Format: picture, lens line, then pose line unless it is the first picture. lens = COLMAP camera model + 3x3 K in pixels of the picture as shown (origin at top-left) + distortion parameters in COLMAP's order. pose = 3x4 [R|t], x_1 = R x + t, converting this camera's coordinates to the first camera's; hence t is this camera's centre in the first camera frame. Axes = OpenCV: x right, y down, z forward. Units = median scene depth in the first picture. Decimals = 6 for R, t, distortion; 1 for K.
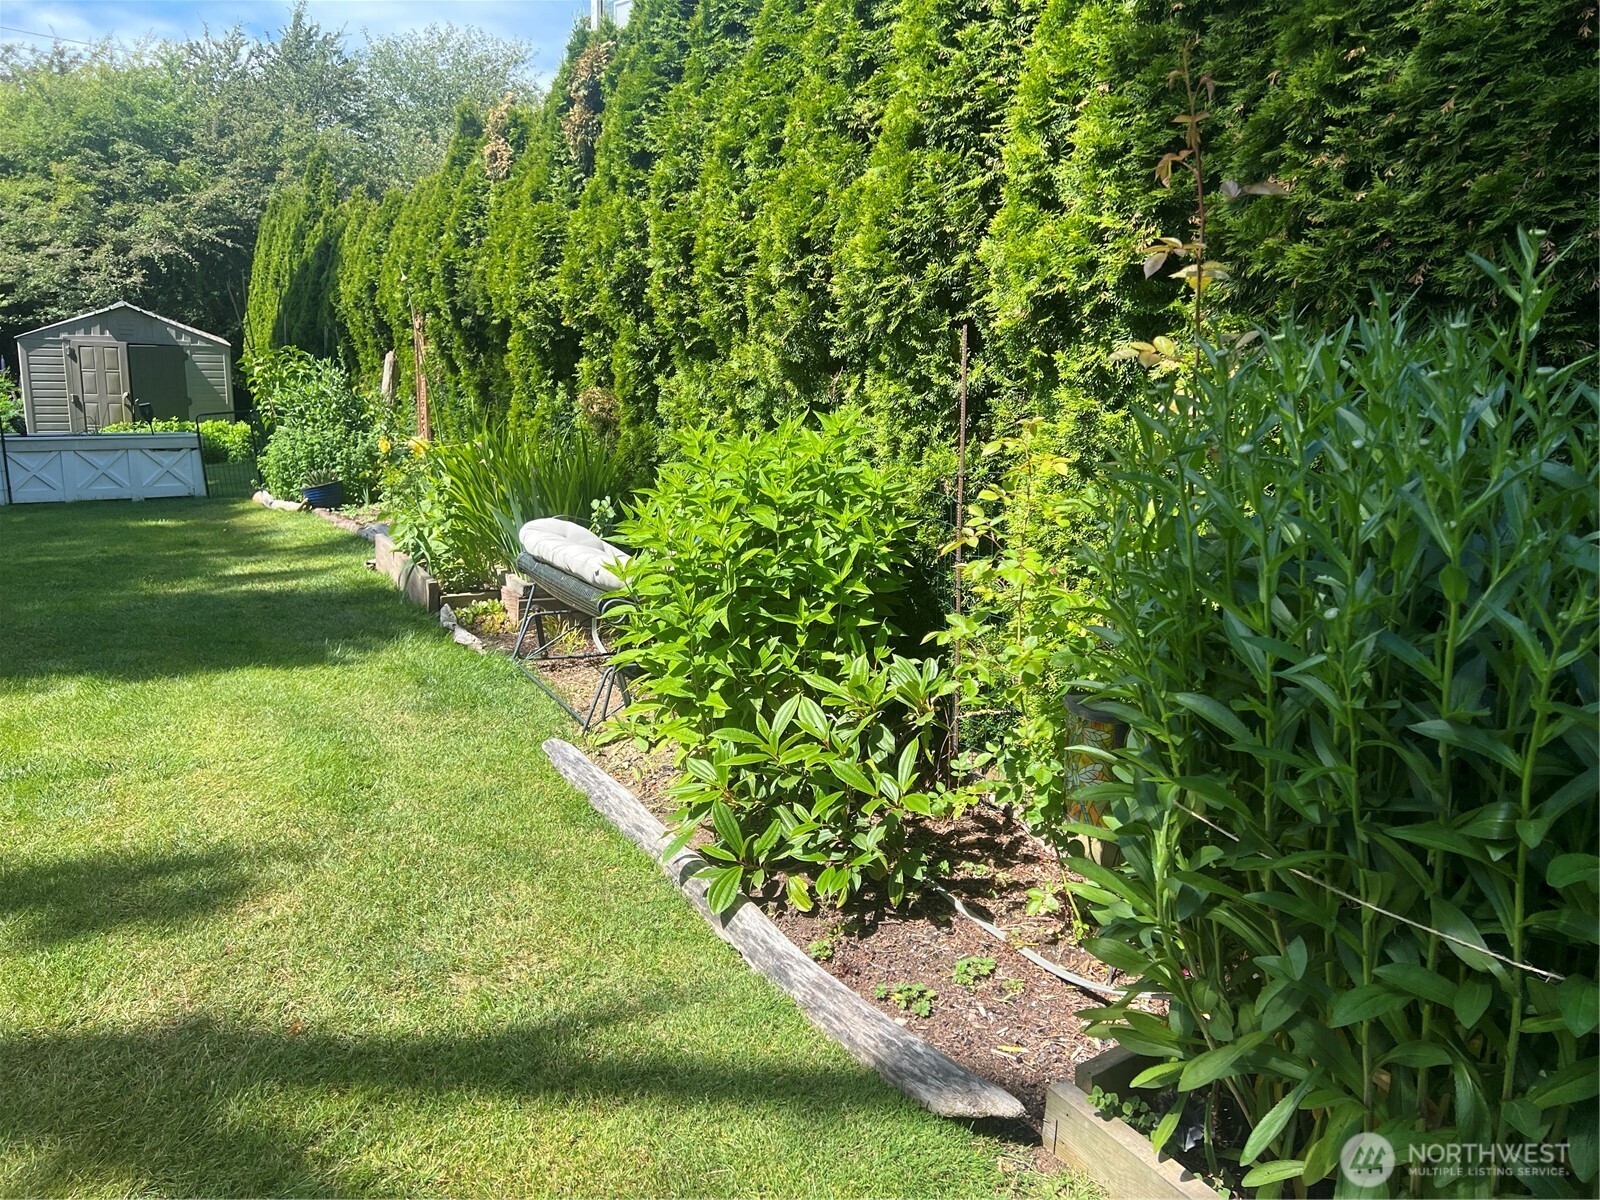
lens RADIAL K [[1228.9, 0, 801.0], [0, 1228.9, 594.3], [0, 0, 1]] dist [0.062174, -0.040563]
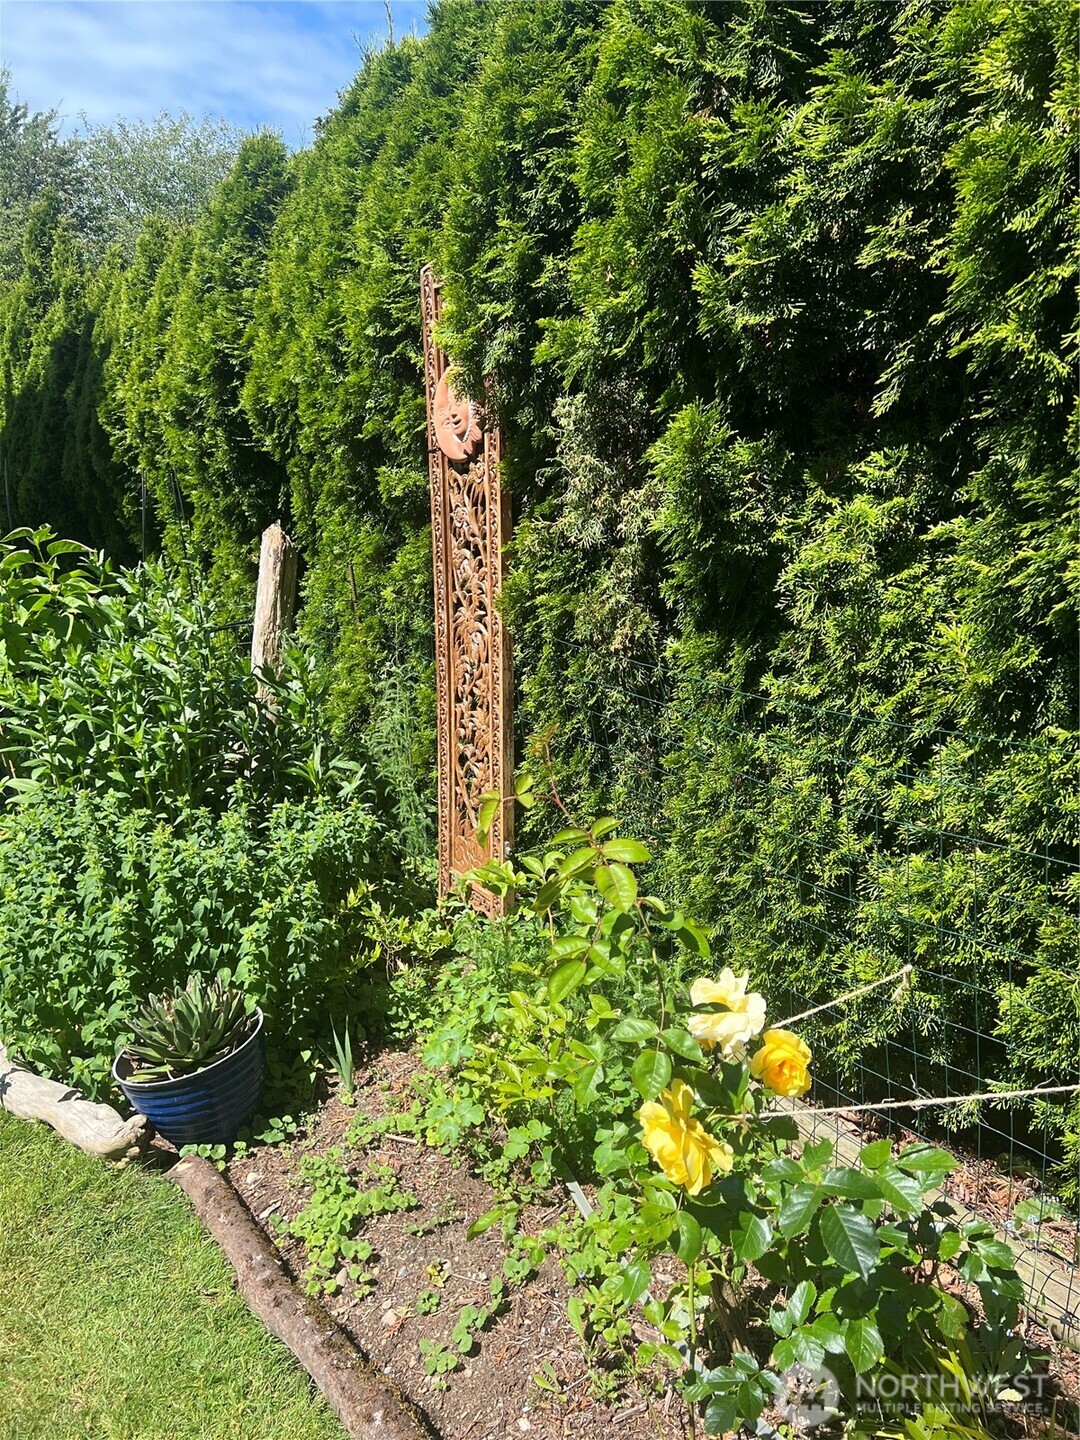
lens RADIAL K [[1106.0, 0, 539.6], [0, 1106.0, 725.9], [0, 0, 1]] dist [0.062174, -0.040563]
pose [[0.997998, -0.043991, 0.045434, -0.262641], [0.043282, 0.998927, 0.016469, -0.131418], [-0.046110, -0.014470, 0.998832, 0.622900]]
